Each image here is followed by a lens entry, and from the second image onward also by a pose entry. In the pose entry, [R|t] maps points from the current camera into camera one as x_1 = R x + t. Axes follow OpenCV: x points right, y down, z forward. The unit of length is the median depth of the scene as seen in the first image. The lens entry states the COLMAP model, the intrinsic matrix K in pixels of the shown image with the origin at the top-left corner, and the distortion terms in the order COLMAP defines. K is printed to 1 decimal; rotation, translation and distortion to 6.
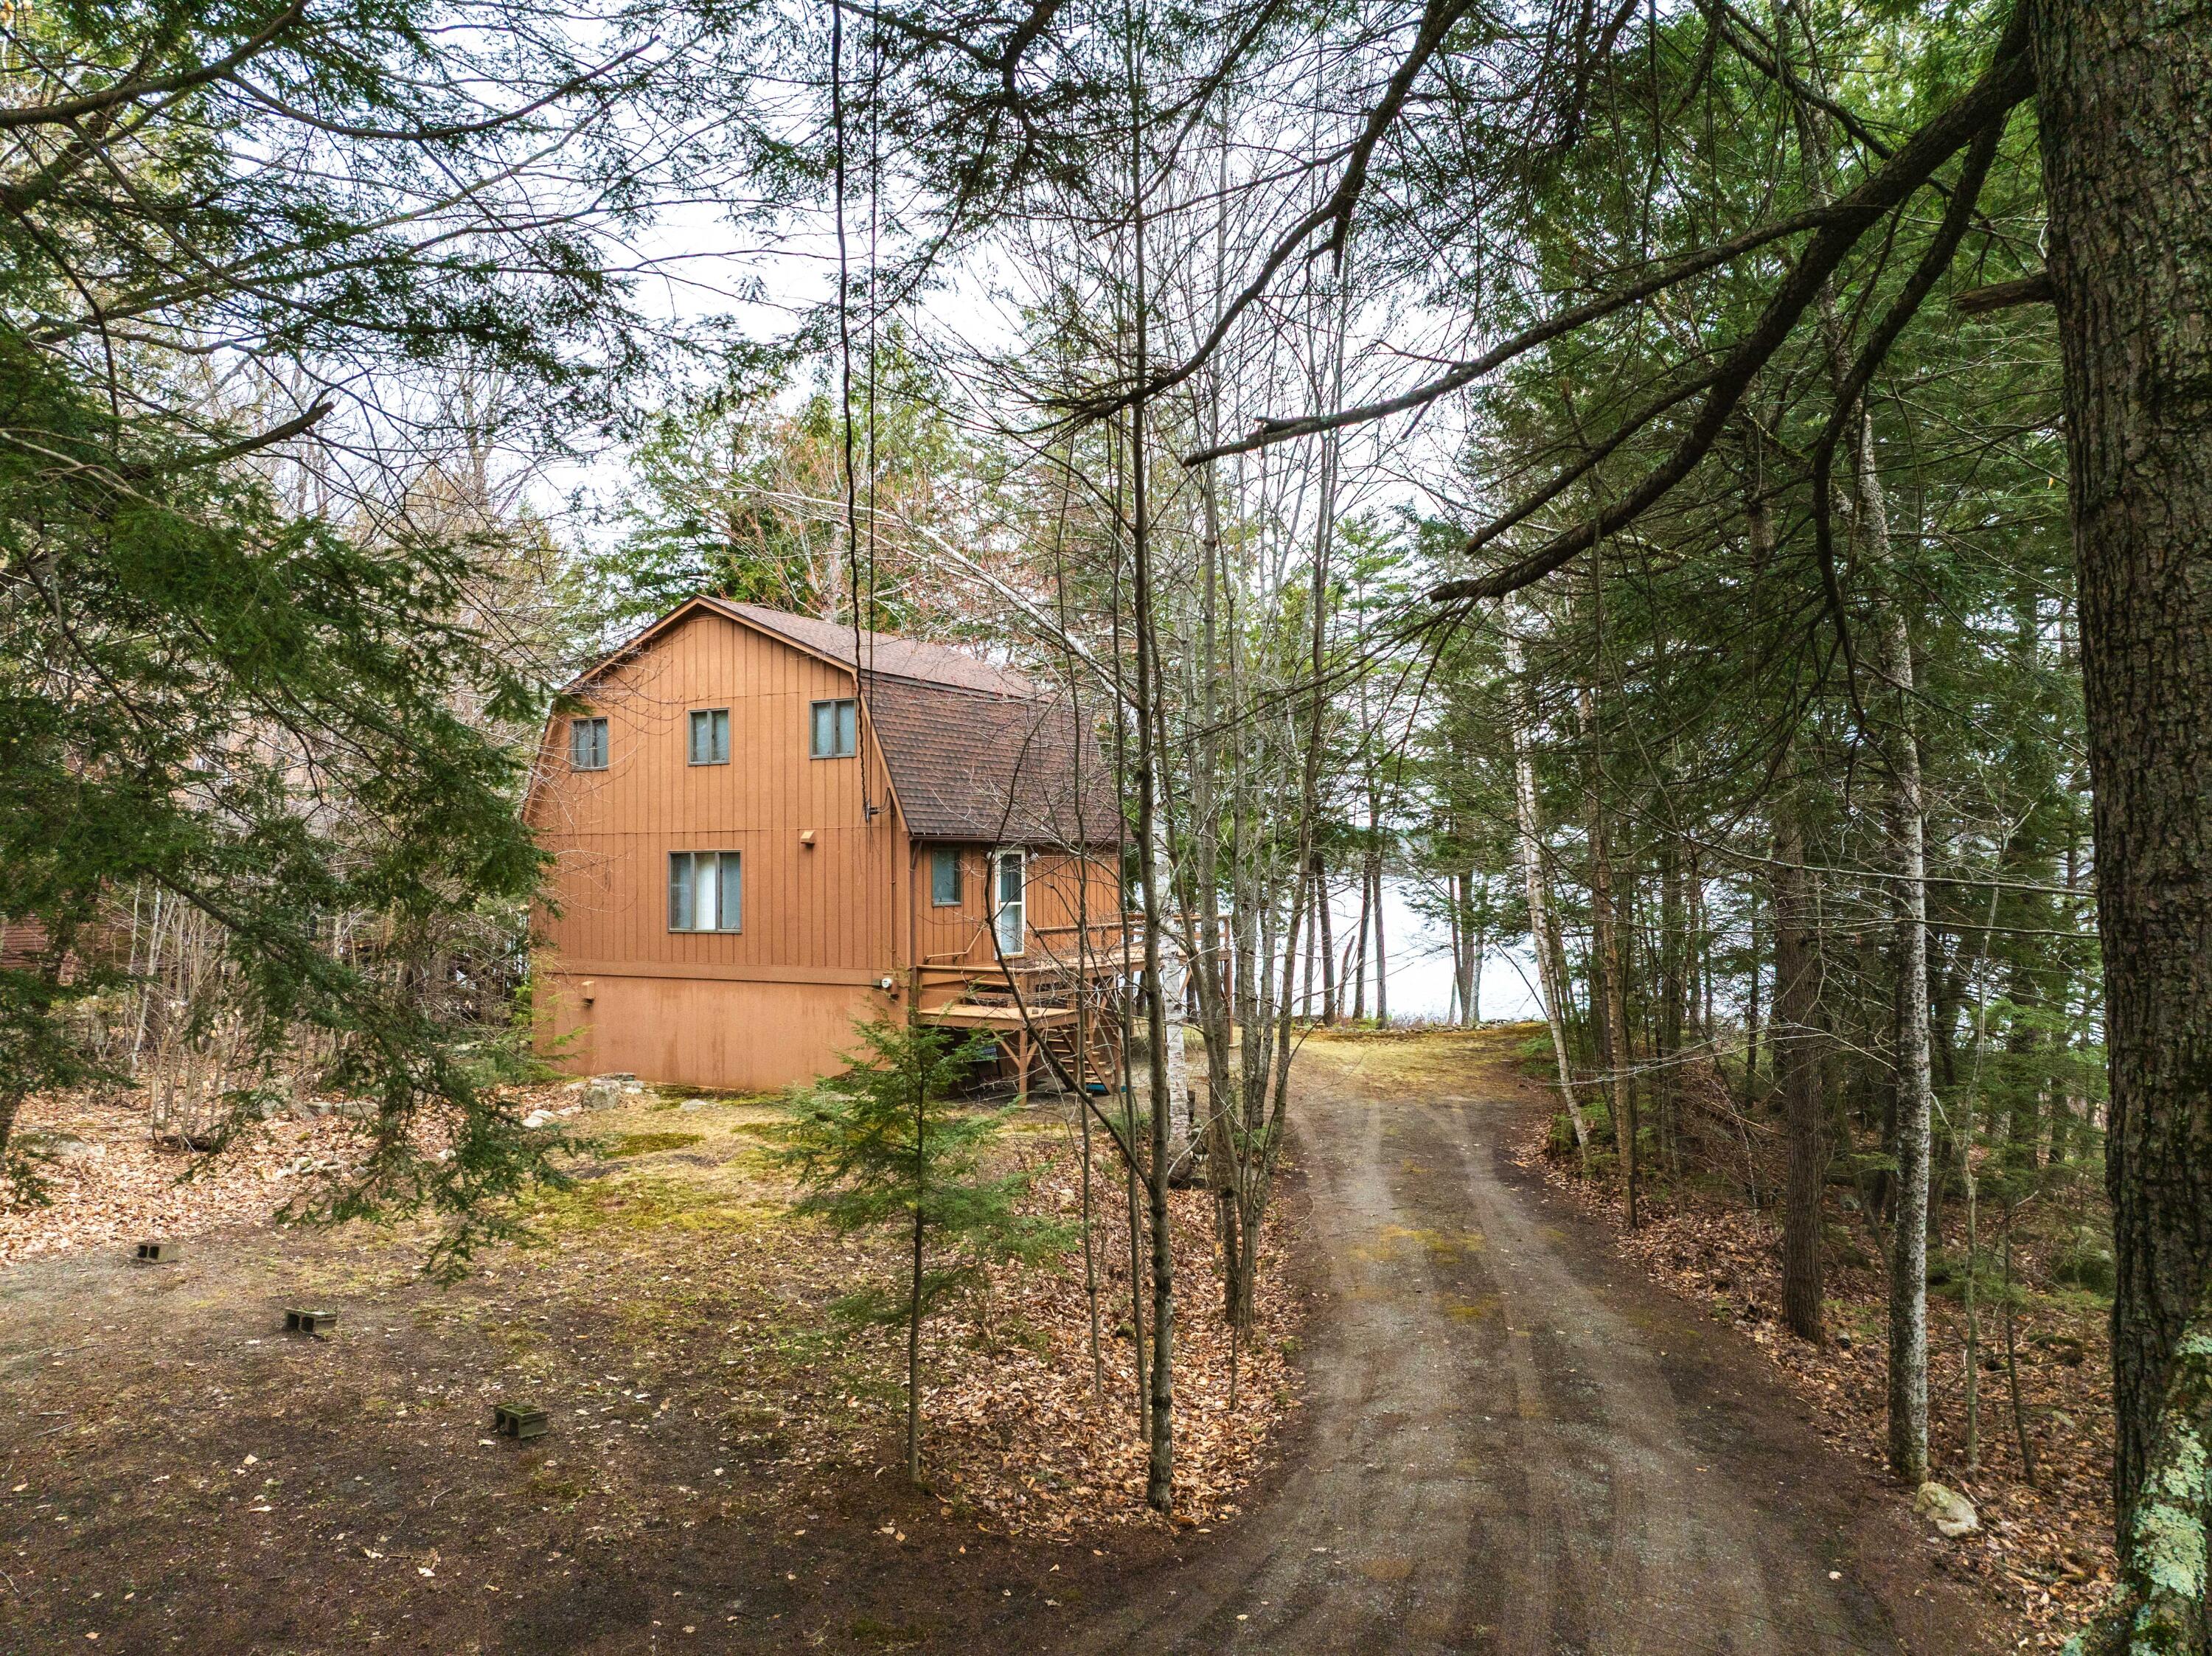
lens RADIAL K [[1562.5, 0, 1108.2], [0, 1562.5, 832.7], [0, 0, 1]] dist [-0.055545, 0.028418]
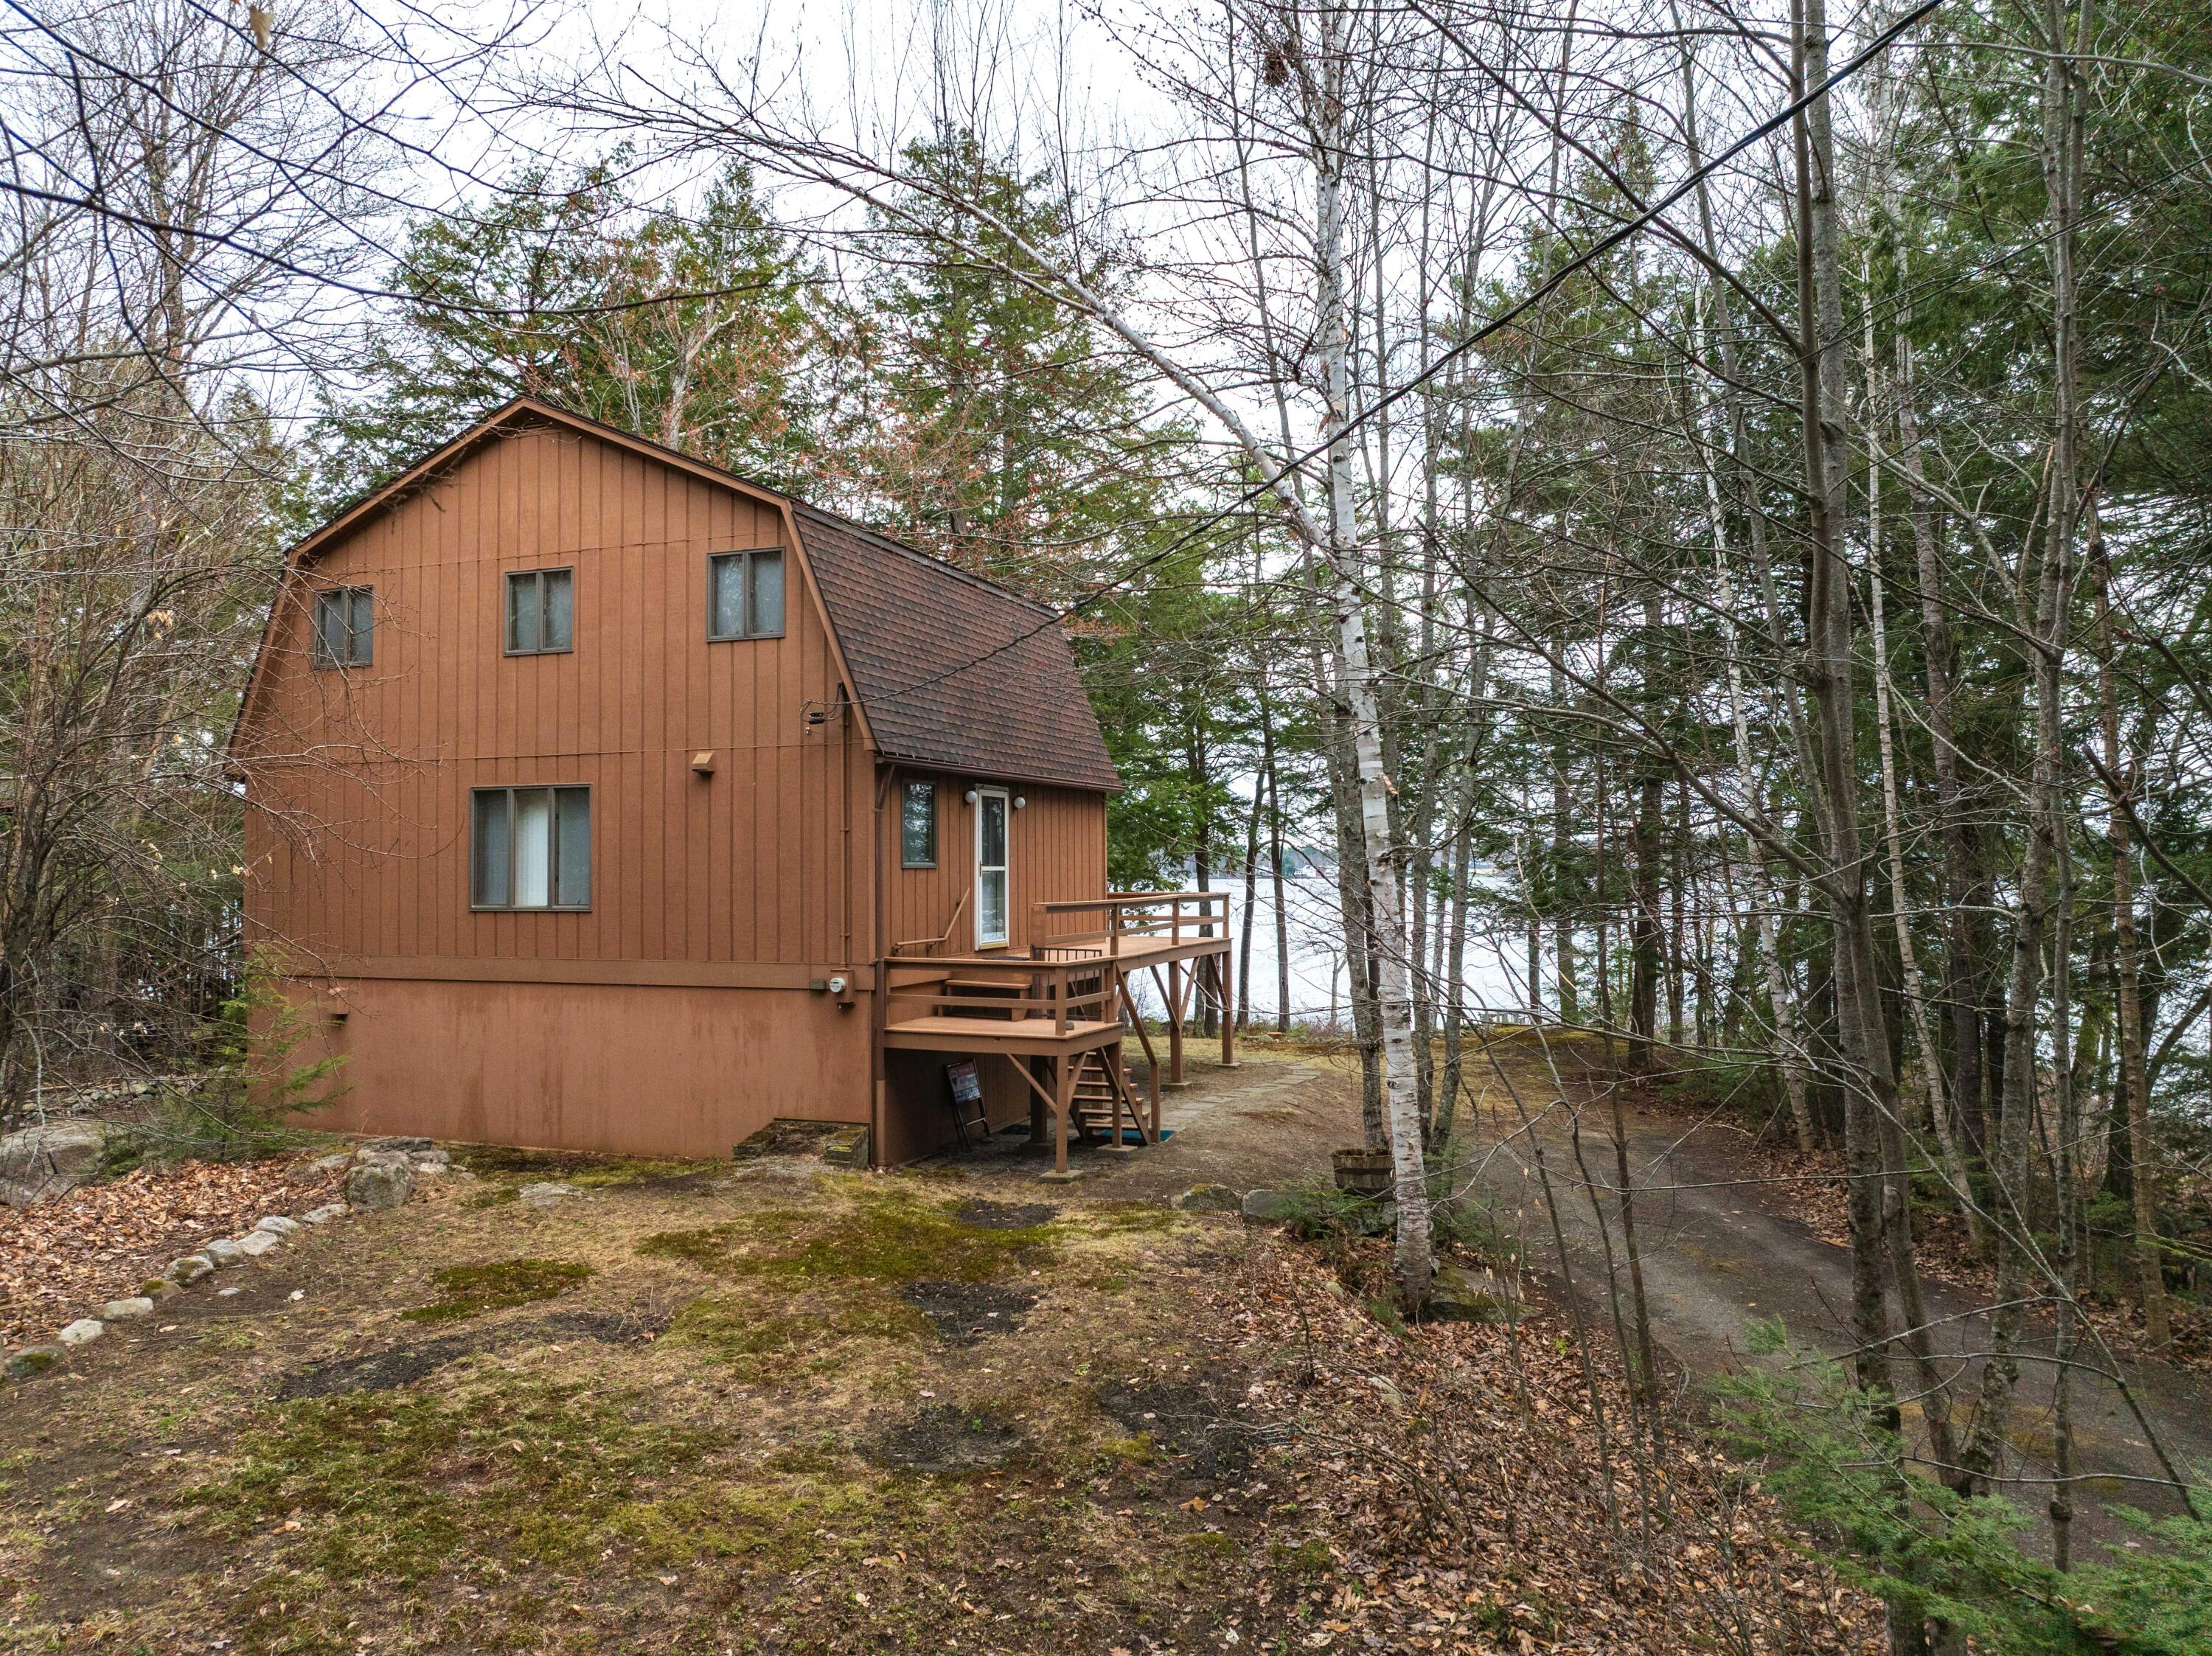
lens RADIAL K [[1562.5, 0, 1100.1], [0, 1562.5, 830.3], [0, 0, 1]] dist [-0.055545, 0.028418]
pose [[0.987459, 0.005840, 0.157765, -0.131086], [-0.005175, 0.999976, -0.004629, 0.033481], [-0.157788, 0.003754, 0.987466, 0.332717]]
